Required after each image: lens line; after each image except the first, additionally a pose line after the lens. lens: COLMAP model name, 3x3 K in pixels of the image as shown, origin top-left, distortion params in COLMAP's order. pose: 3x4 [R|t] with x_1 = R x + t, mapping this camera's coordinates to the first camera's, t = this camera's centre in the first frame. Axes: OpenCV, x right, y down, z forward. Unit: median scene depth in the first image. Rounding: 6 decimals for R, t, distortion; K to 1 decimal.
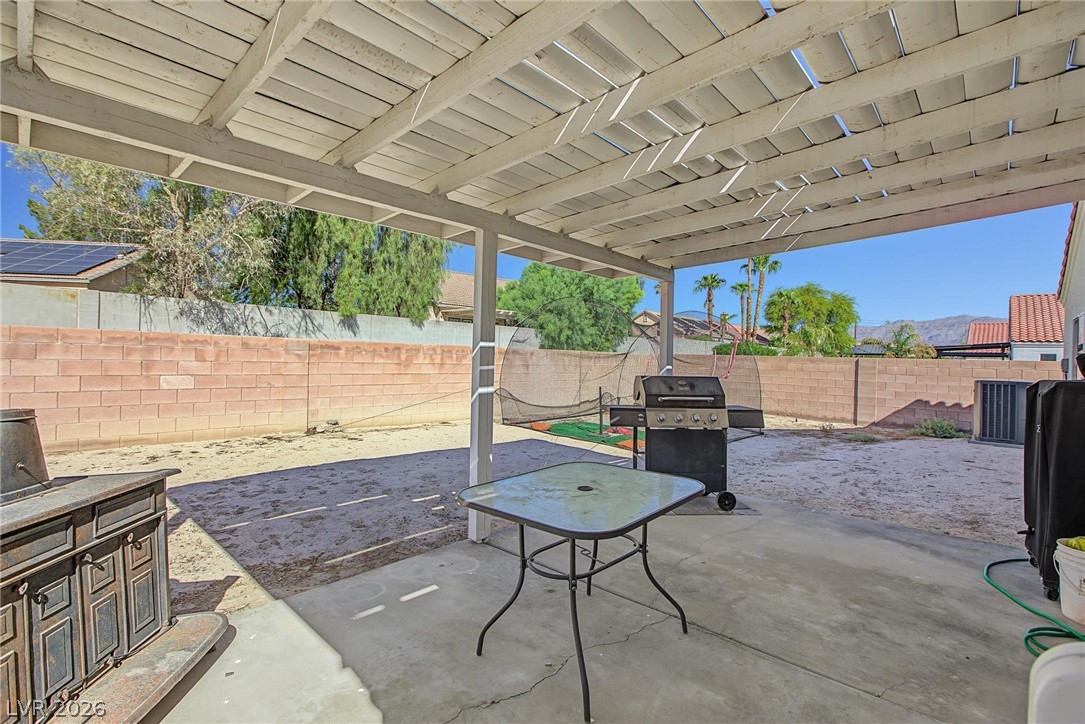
lens RADIAL K [[491.8, 0, 541.9], [0, 491.8, 362.7], [0, 0, 1]] dist [-0.005471, -0.001008]
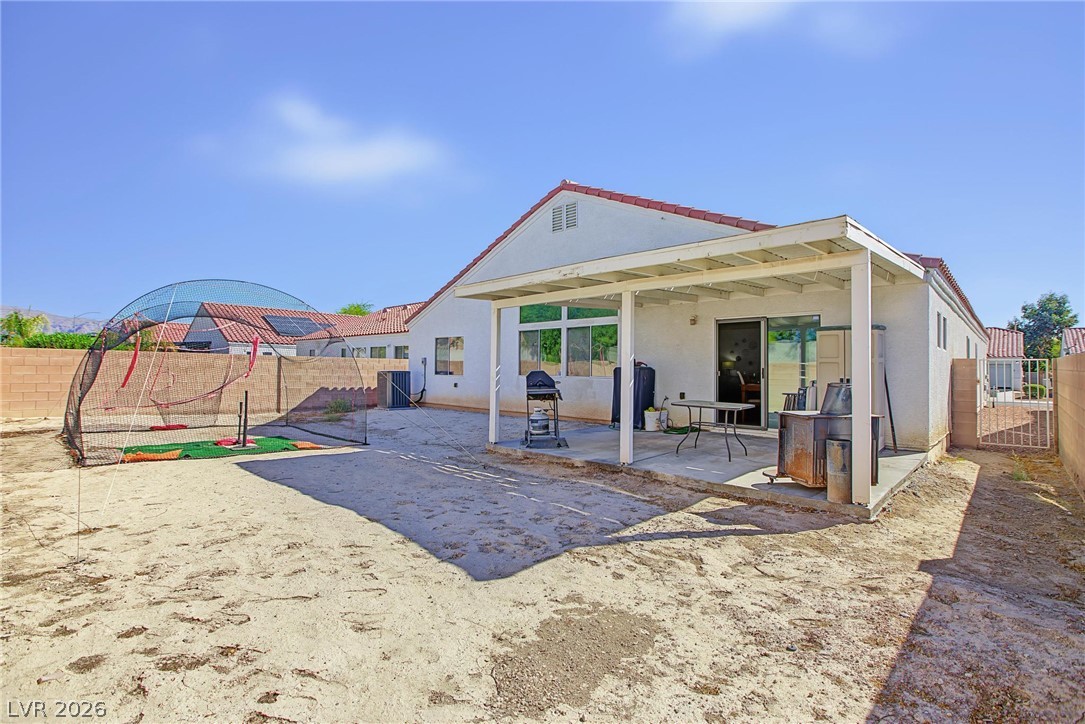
lens RADIAL K [[491.8, 0, 542.2], [0, 491.8, 358.2], [0, 0, 1]] dist [-0.005471, -0.001008]
pose [[0.017091, -0.002786, 0.999850, -0.668369], [0.000476, 0.999996, 0.002779, -0.009031], [-0.999854, 0.000428, 0.017092, 0.446332]]
